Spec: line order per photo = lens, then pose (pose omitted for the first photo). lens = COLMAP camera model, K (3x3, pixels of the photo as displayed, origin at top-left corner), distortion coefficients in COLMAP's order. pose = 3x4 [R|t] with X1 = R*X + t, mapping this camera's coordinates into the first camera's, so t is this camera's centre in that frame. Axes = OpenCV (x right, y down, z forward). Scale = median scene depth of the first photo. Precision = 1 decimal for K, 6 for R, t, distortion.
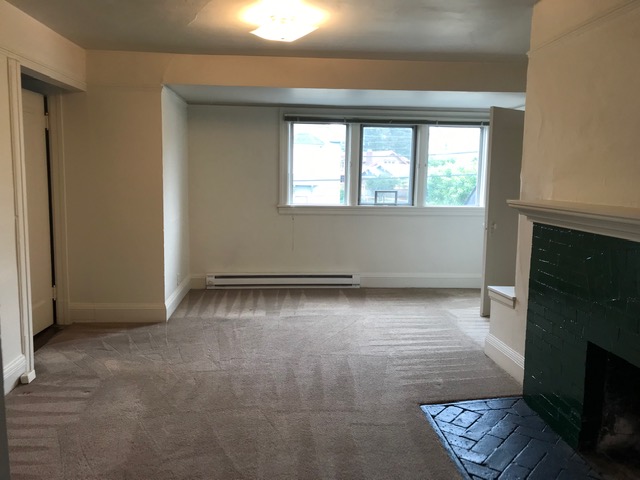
lens RADIAL K [[525.3, 0, 320.0], [0, 525.3, 240.0], [0, 0, 1]] dist [0.134796, -0.180260]
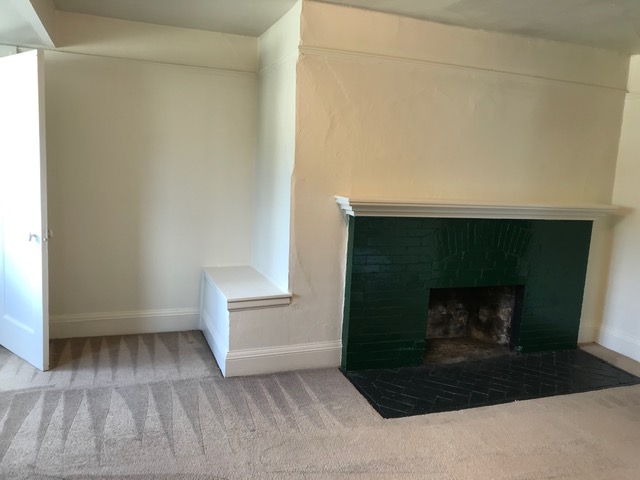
lens RADIAL K [[525.3, 0, 320.0], [0, 525.3, 240.0], [0, 0, 1]] dist [0.134796, -0.180260]
pose [[-0.274567, -0.149633, 0.949854, -0.328945], [0.065367, 0.982628, 0.173691, -0.091068], [-0.959343, 0.109779, -0.260017, 0.682098]]
